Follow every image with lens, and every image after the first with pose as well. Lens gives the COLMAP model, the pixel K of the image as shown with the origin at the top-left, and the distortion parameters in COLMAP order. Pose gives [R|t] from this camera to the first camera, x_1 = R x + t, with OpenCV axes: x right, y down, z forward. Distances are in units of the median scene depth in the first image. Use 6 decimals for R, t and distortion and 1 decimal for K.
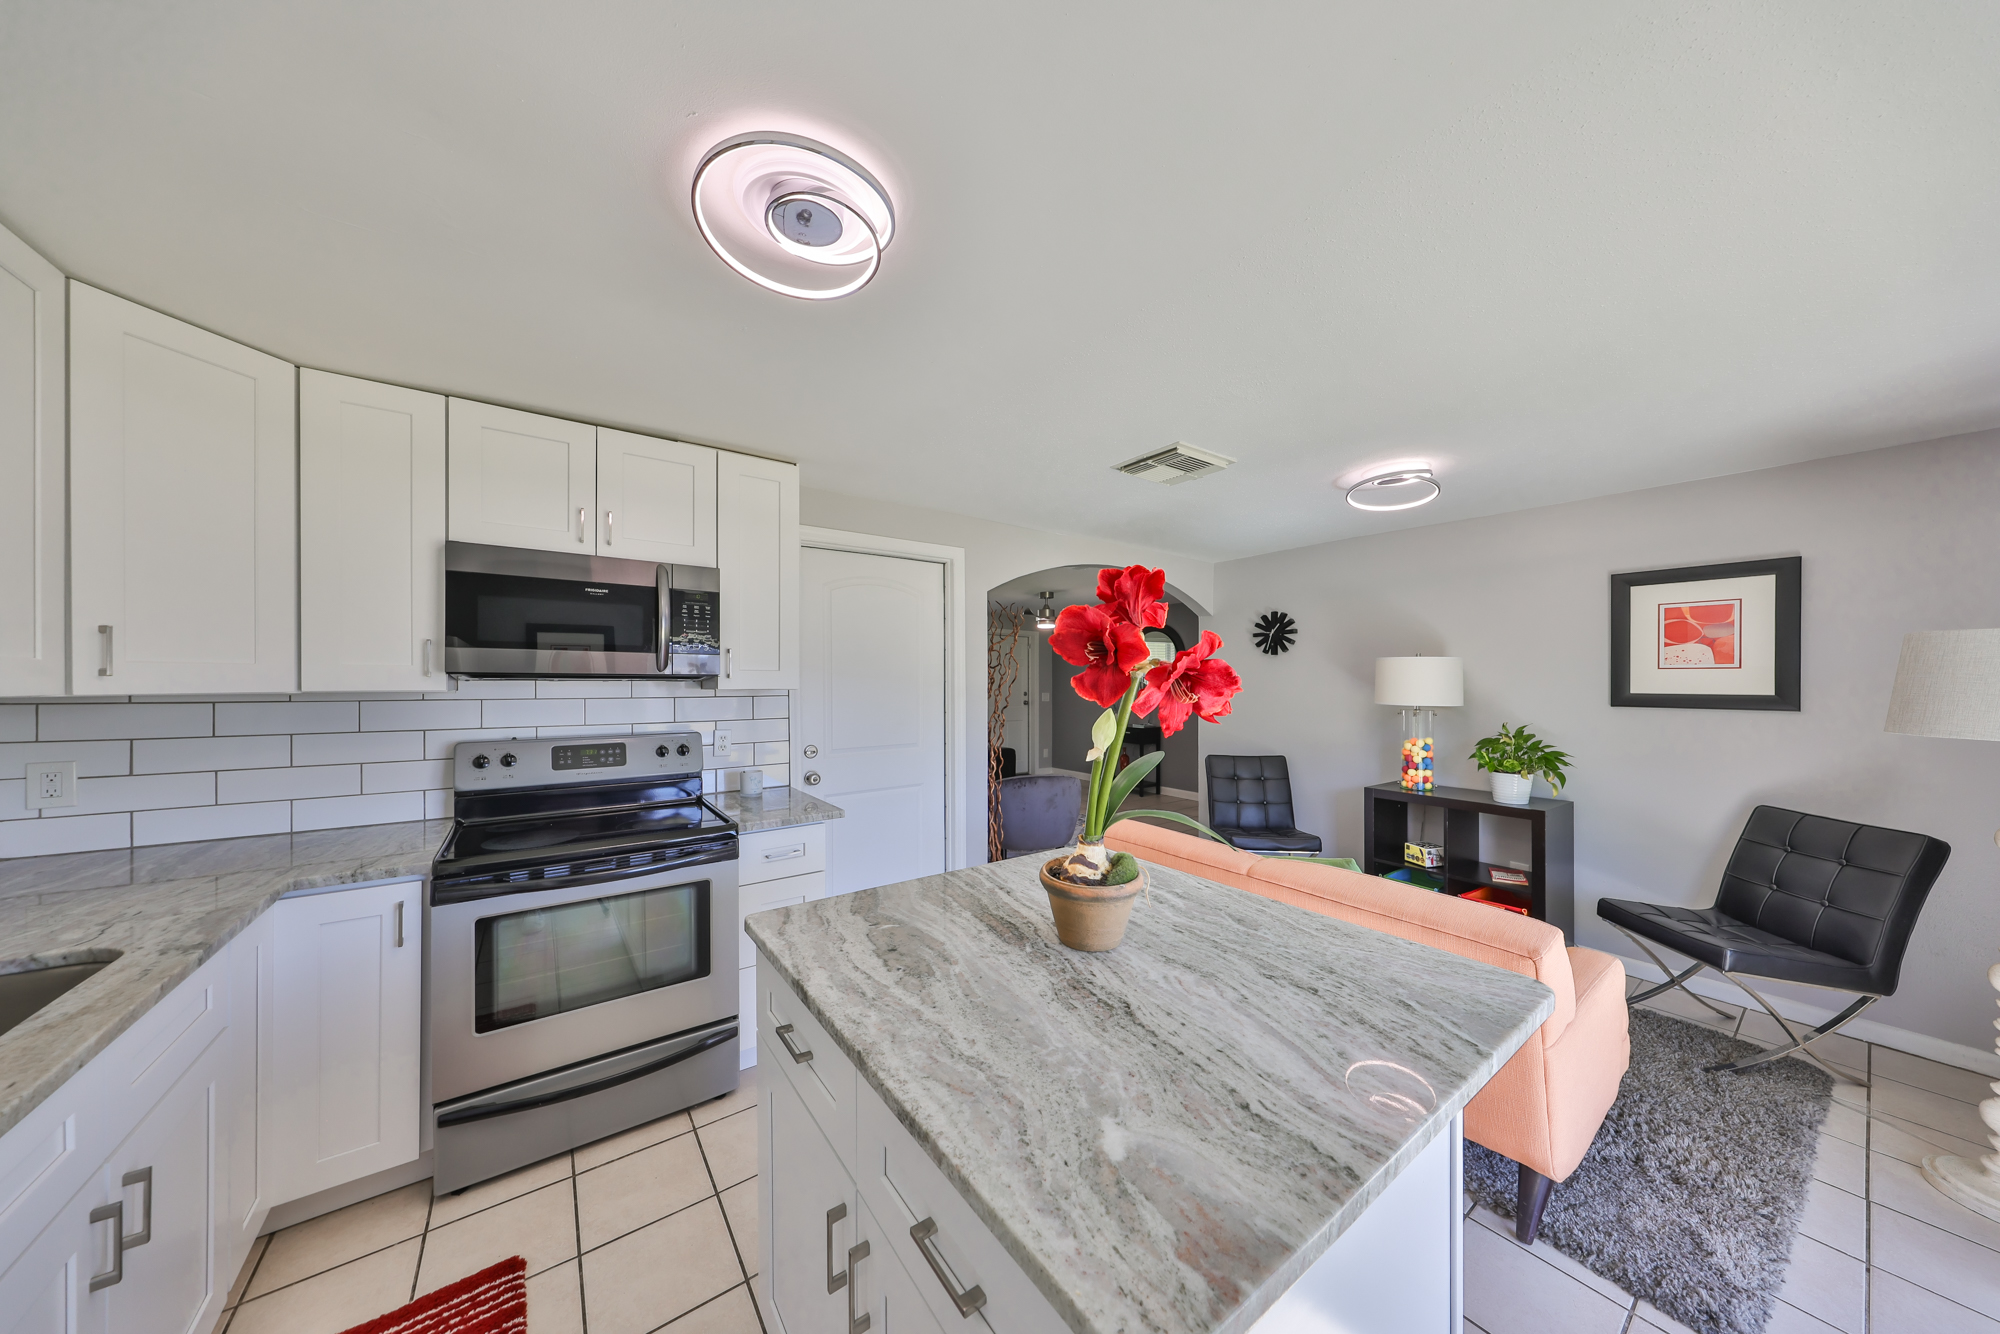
lens RADIAL K [[618.6, 0, 1001.4], [0, 618.6, 681.8], [0, 0, 1]] dist [0.000014, -0.000010]
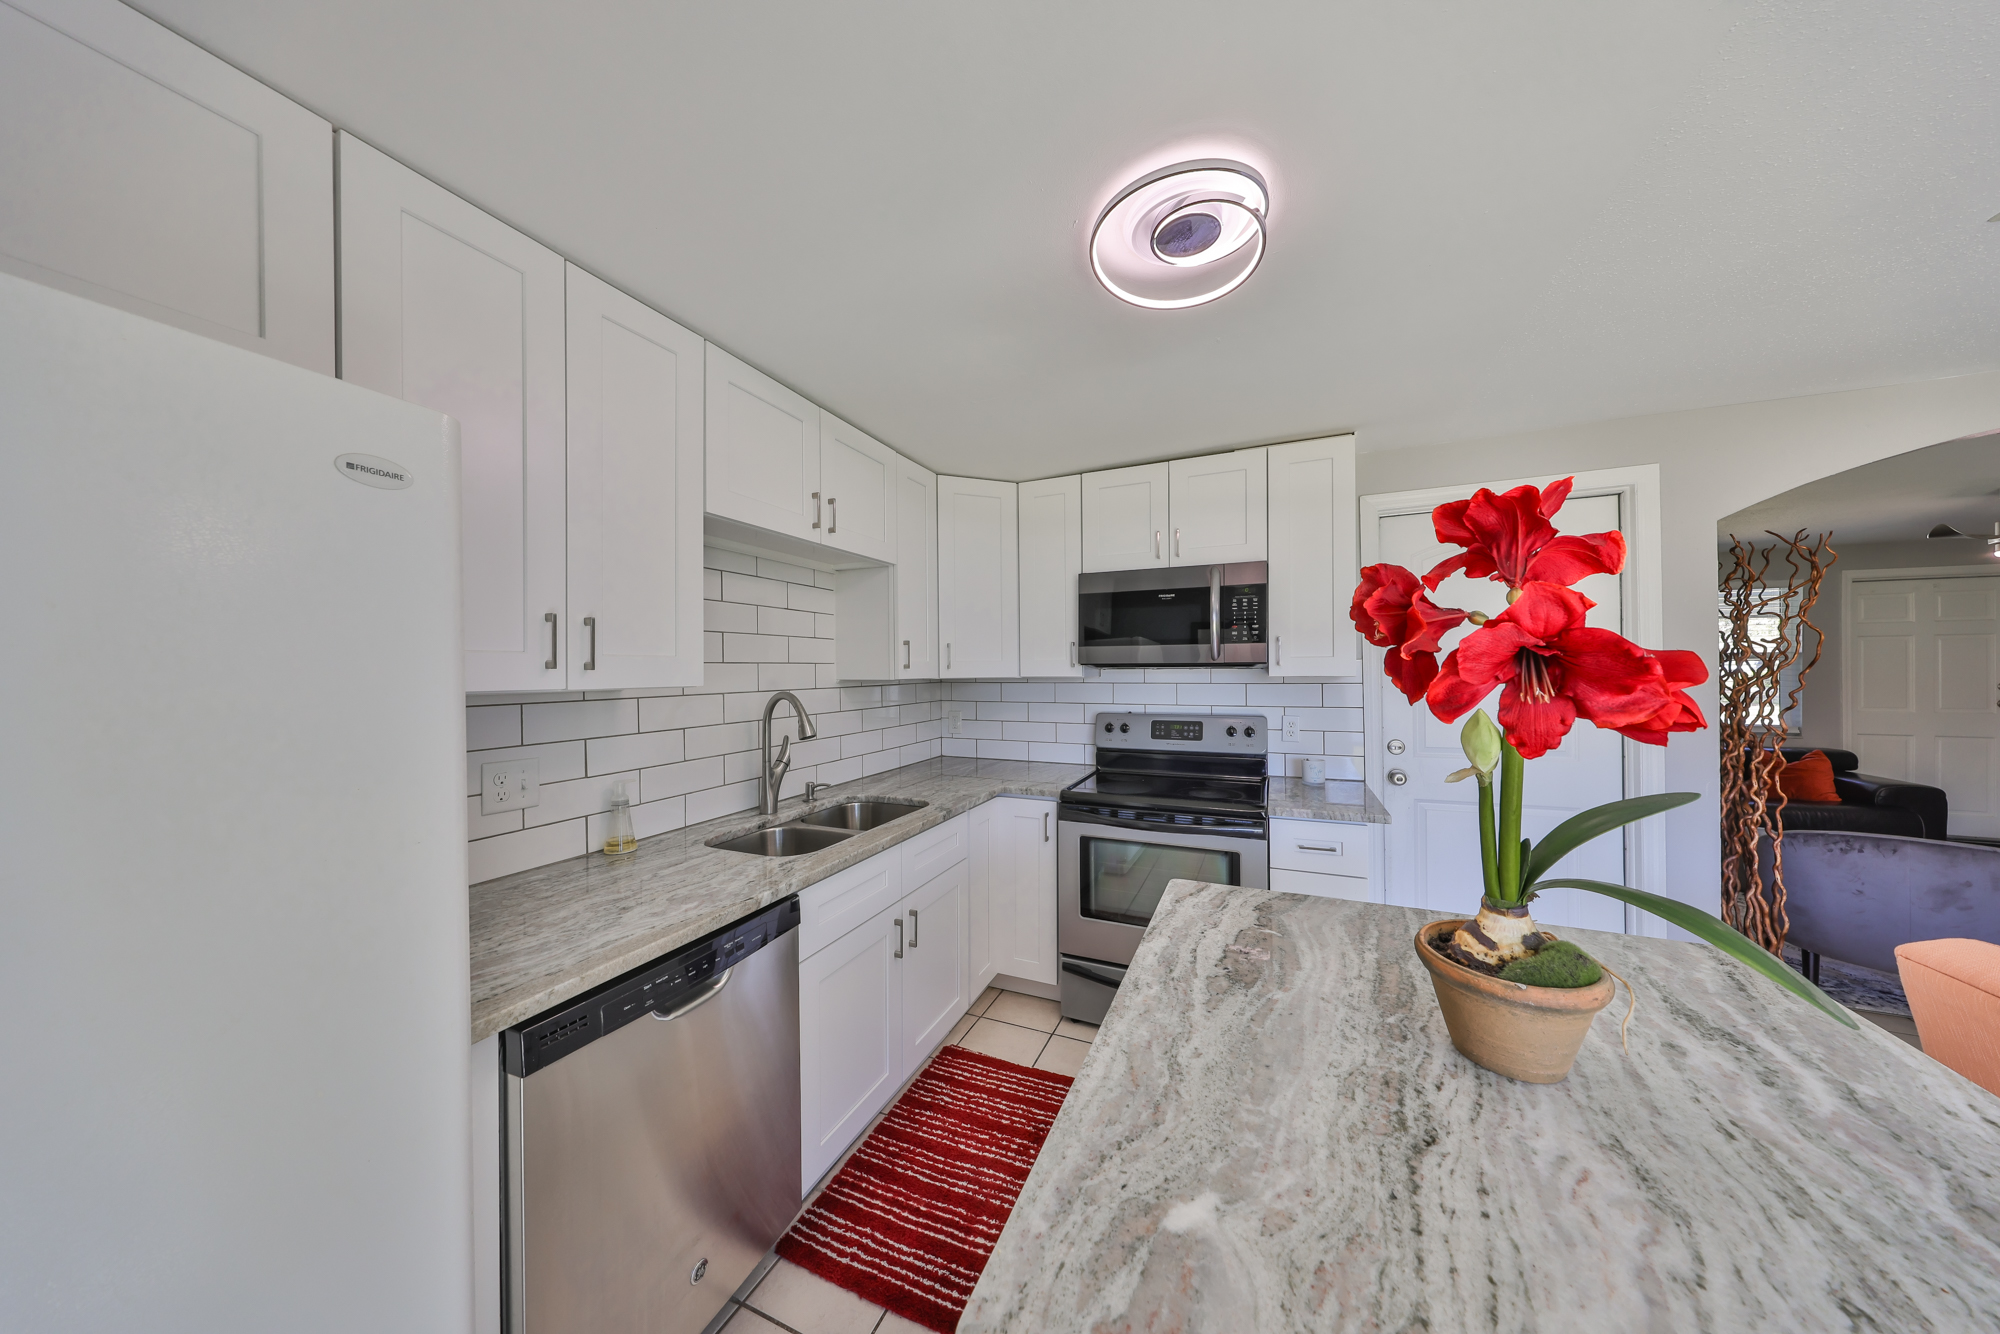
lens RADIAL K [[615.5, 0, 1018.7], [0, 615.5, 669.2], [0, 0, 1]] dist [0.000413, -0.000045]
pose [[0.518801, -0.004199, -0.854885, 0.262685], [0.005327, 0.999984, -0.001679, -0.000661], [0.854879, -0.003683, 0.518815, 0.123143]]
